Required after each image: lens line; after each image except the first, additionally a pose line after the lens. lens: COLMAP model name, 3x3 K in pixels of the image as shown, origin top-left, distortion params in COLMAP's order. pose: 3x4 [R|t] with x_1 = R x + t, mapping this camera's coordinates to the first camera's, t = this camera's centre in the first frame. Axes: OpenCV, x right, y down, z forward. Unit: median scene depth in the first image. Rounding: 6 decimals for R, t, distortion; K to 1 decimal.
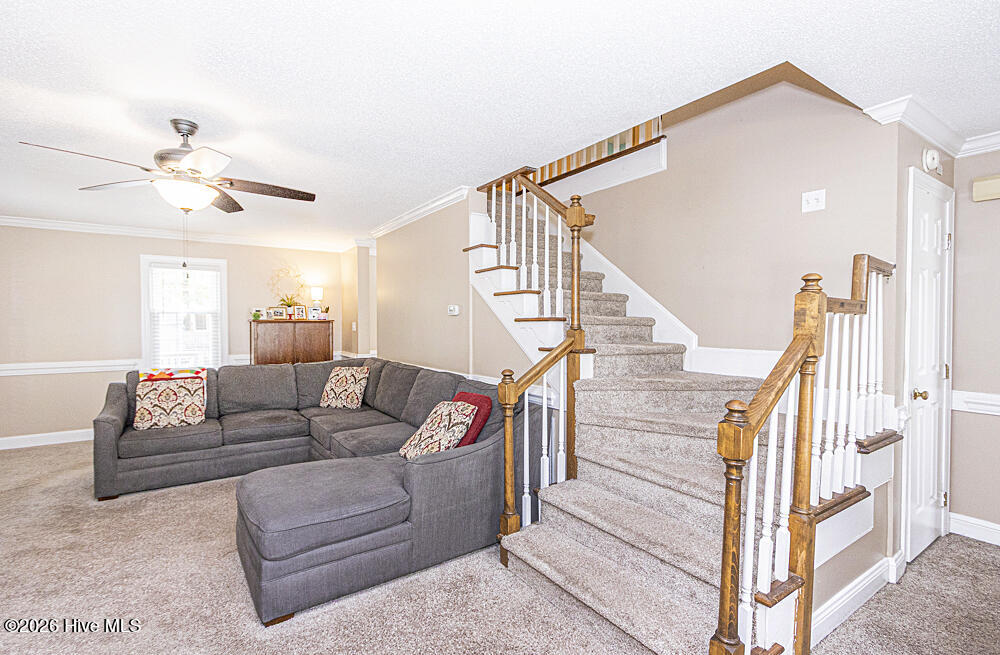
lens RADIAL K [[461.6, 0, 493.7], [0, 461.6, 327.4], [0, 0, 1]] dist [0.001903, 0.000550]
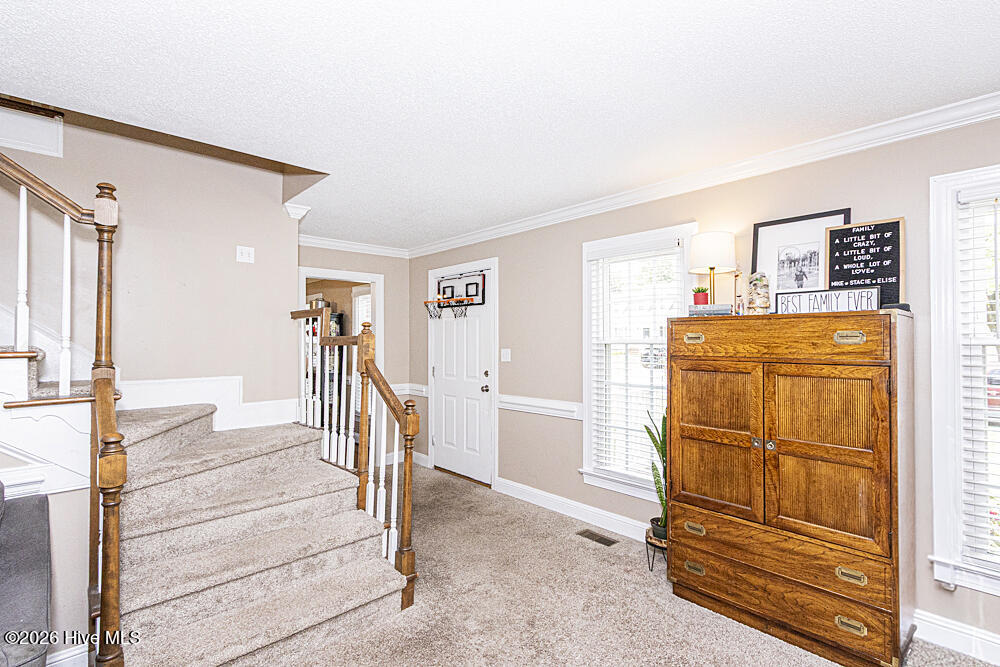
lens RADIAL K [[467.1, 0, 497.8], [0, 467.1, 339.4], [0, 0, 1]] dist [0.000962, -0.000120]
pose [[-0.152642, 0.004089, 0.988273, -0.615109], [0.019770, 0.999804, -0.001084, -0.028711], [-0.988084, 0.019373, -0.152693, 0.511602]]
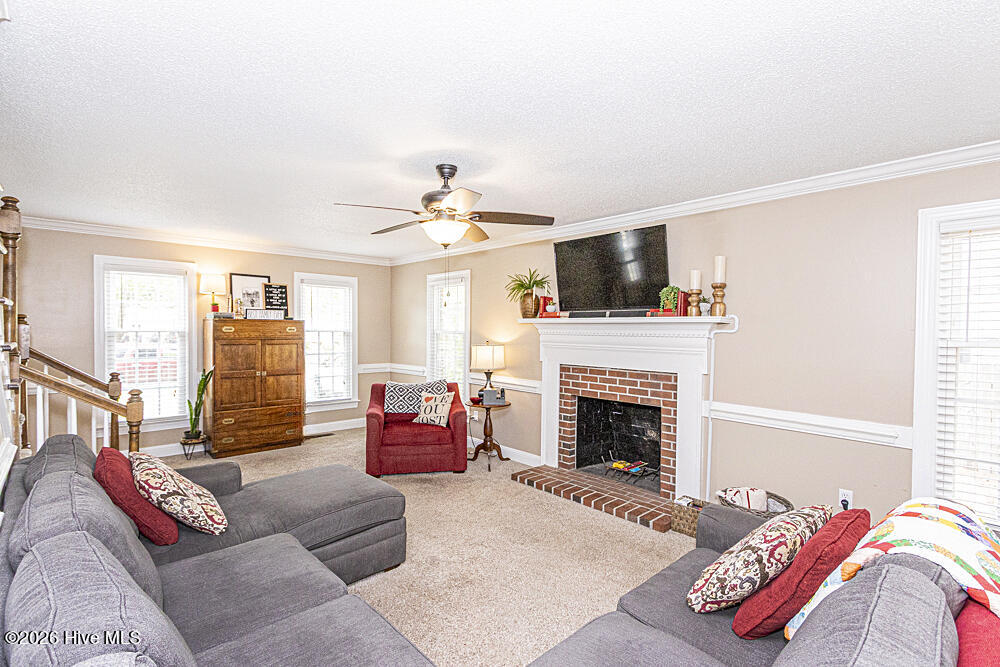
lens RADIAL K [[470.4, 0, 493.2], [0, 470.4, 332.3], [0, 0, 1]] dist [0.003198, 0.000427]
pose [[-0.989116, -0.005470, -0.147034, -0.552060], [-0.009236, 0.999646, 0.024942, -0.066386], [0.146846, 0.026029, -0.988817, 1.939064]]
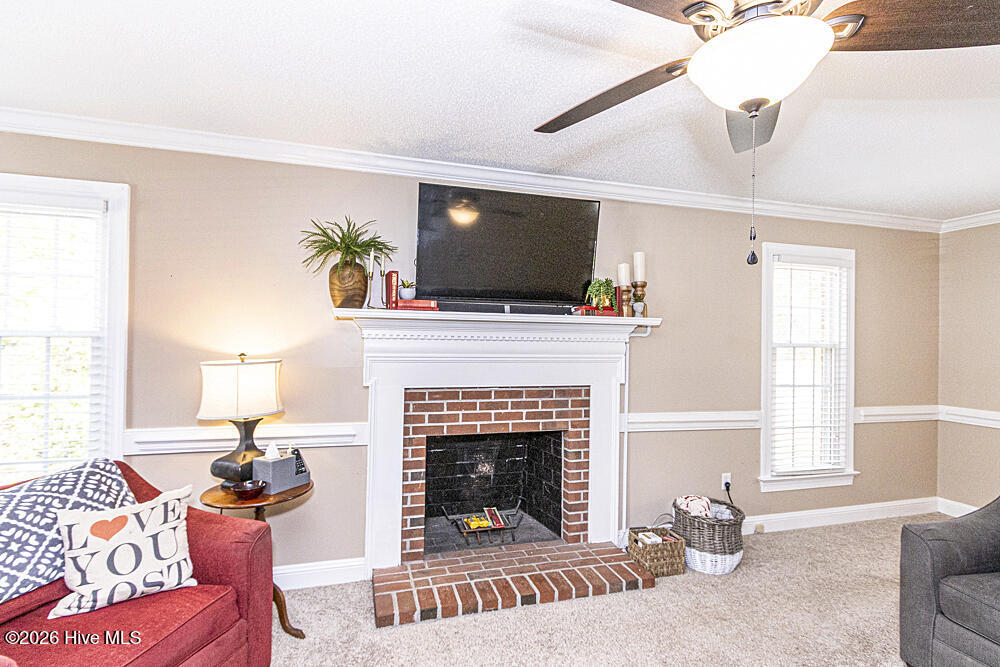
lens RADIAL K [[470.4, 0, 493.2], [0, 470.4, 332.3], [0, 0, 1]] dist [0.003198, 0.000427]
pose [[-0.317702, -0.015822, -0.948059, -0.150539], [-0.028109, 0.999578, -0.007262, -0.031293], [0.947774, 0.024342, -0.318013, 0.831860]]
